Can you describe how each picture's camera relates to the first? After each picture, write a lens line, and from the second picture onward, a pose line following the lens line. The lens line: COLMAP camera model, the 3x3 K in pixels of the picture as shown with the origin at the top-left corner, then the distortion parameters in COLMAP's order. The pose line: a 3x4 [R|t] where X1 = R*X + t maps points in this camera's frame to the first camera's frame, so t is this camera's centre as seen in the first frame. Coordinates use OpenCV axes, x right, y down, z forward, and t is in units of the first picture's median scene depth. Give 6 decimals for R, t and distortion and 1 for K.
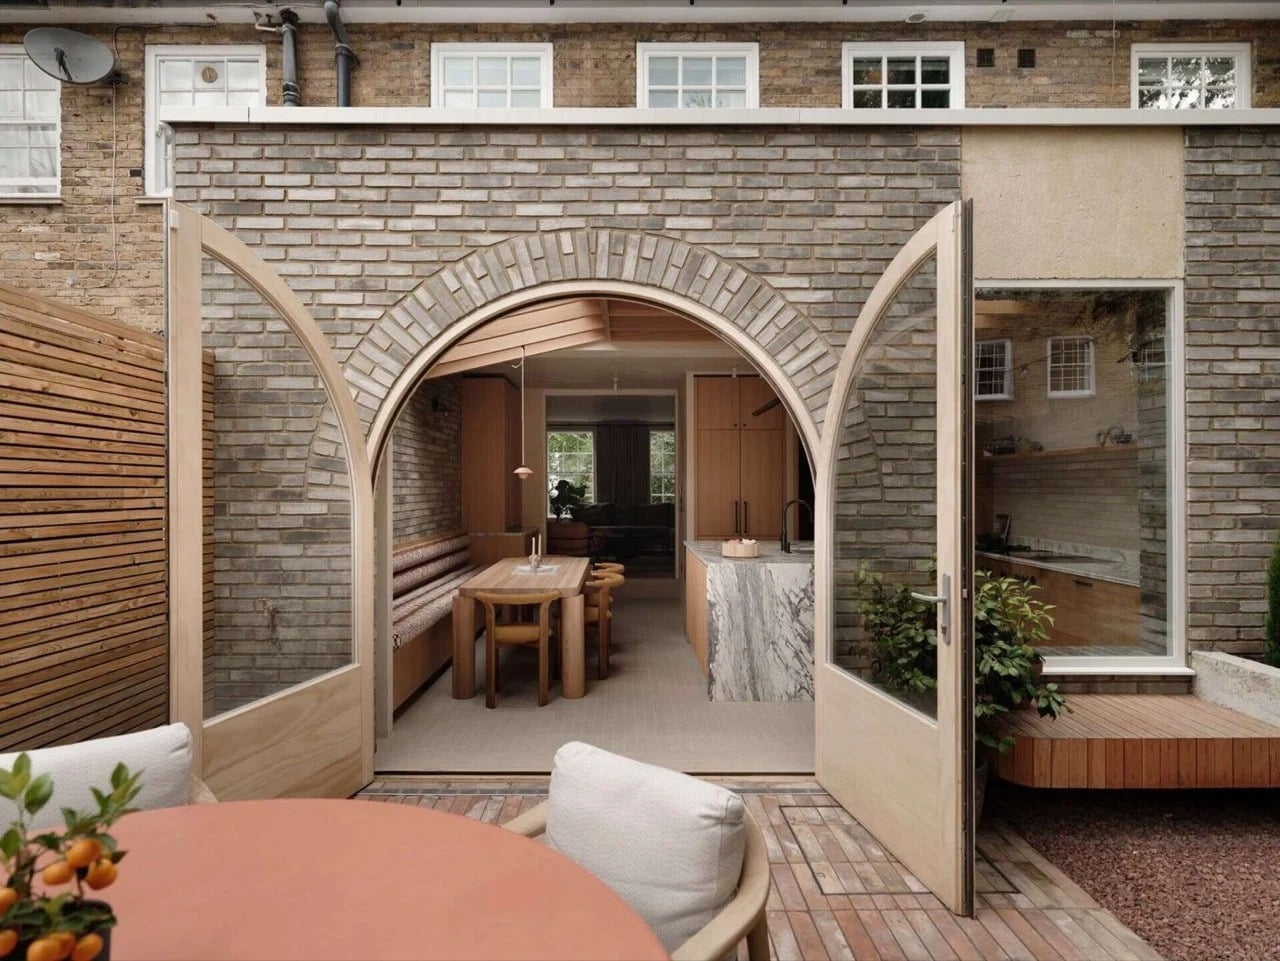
lens RADIAL K [[685.9, 0, 632.4], [0, 685.9, 482.9], [0, 0, 1]] dist [-0.002237, -0.000862]
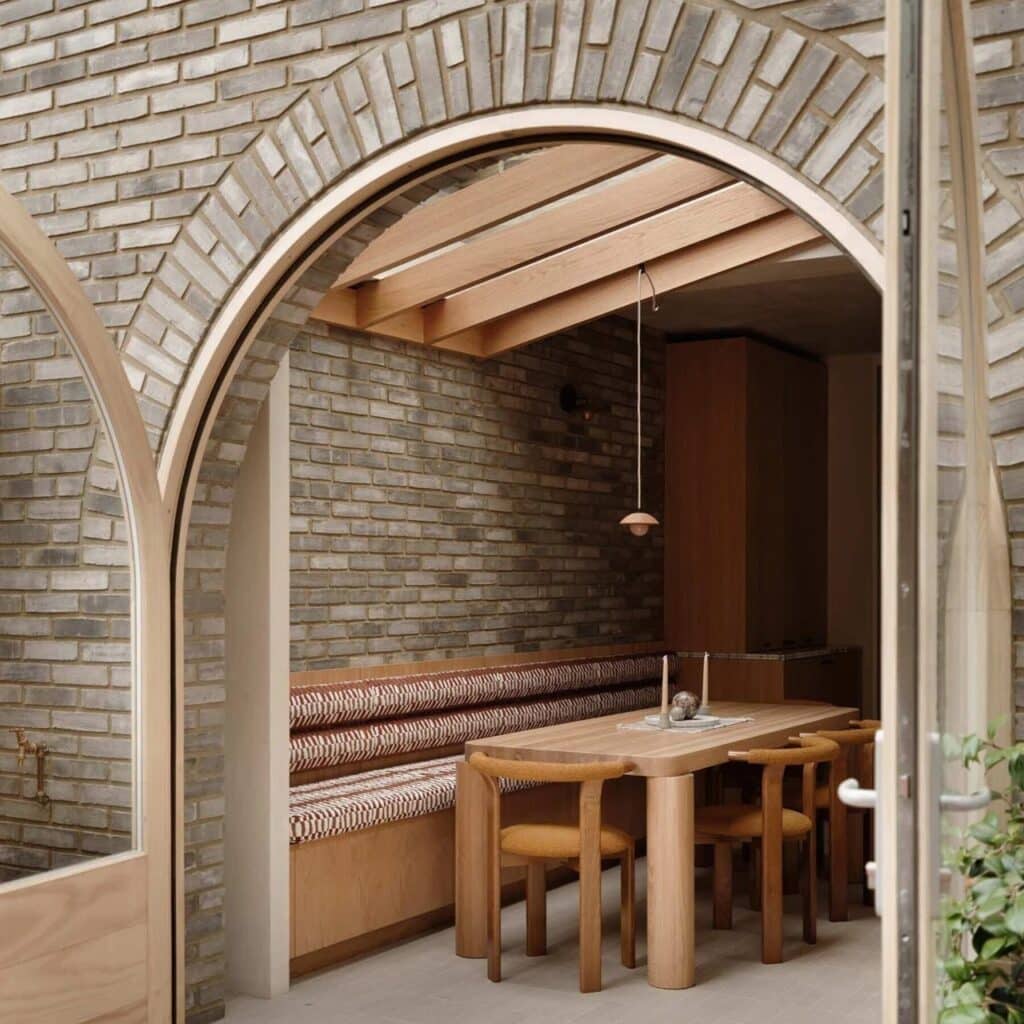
lens RADIAL K [[1392.0, 0, 528.8], [0, 1392.0, 583.2], [0, 0, 1]] dist [0.015119, 0.000000]
pose [[0.869103, 0.003785, -0.494616, 0.449454], [0.002973, 0.999913, 0.012875, 0.025413], [0.494622, -0.012660, 0.869016, 0.149971]]
